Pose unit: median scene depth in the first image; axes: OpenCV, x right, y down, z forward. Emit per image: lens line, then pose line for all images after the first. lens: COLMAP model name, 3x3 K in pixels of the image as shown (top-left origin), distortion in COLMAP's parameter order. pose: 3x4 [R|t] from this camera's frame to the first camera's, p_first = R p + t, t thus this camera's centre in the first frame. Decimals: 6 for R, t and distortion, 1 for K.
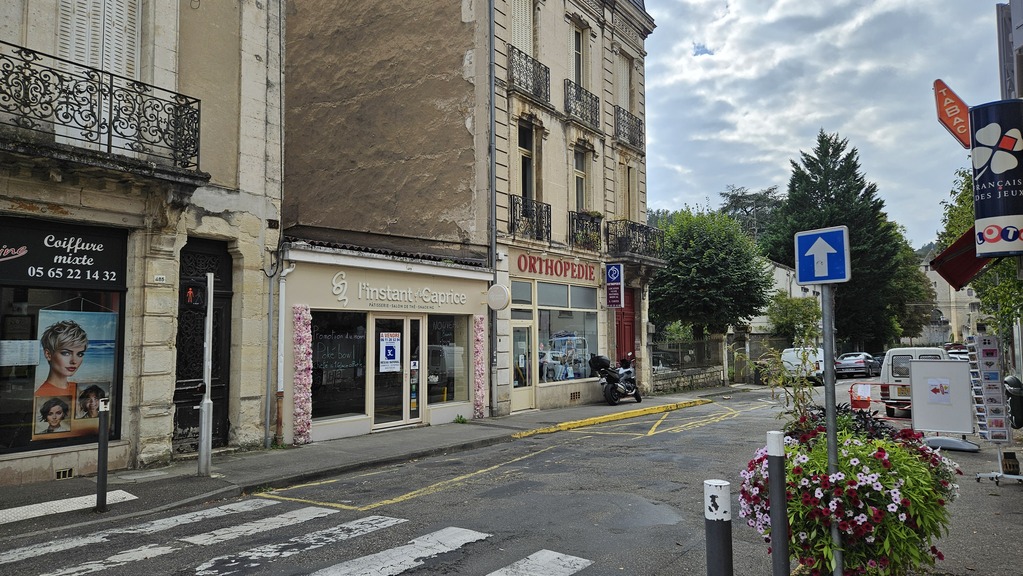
lens RADIAL K [[681.6, 0, 516.0], [0, 681.6, 287.1], [0, 0, 1]] dist [0.055247, -0.031517]
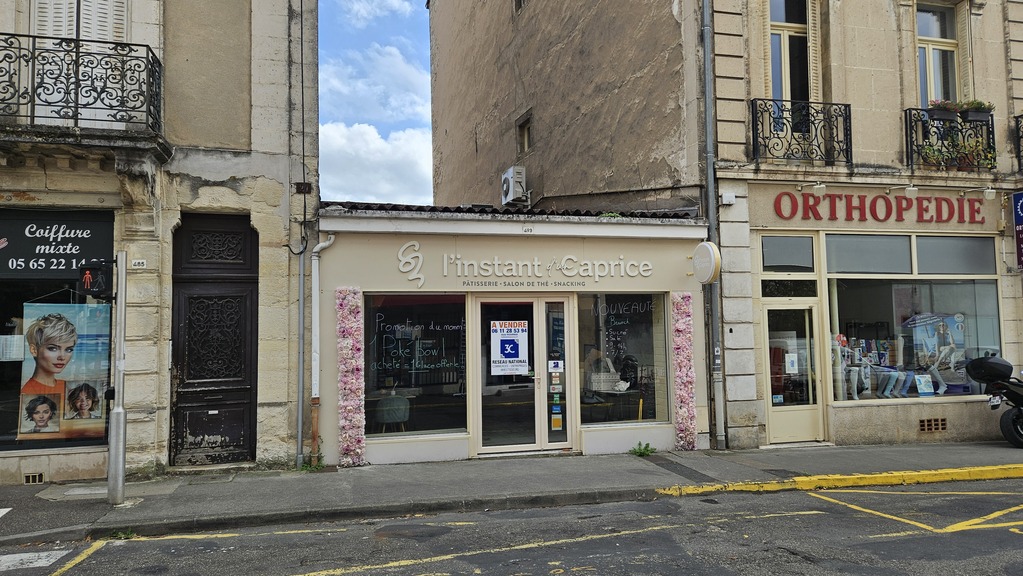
lens RADIAL K [[681.6, 0, 510.1], [0, 681.6, 289.4], [0, 0, 1]] dist [0.055247, -0.031517]
pose [[0.757120, -0.047430, -0.651552, 0.295368], [0.058475, 0.998278, -0.004720, 0.037875], [0.650654, -0.034526, 0.758589, 0.469570]]
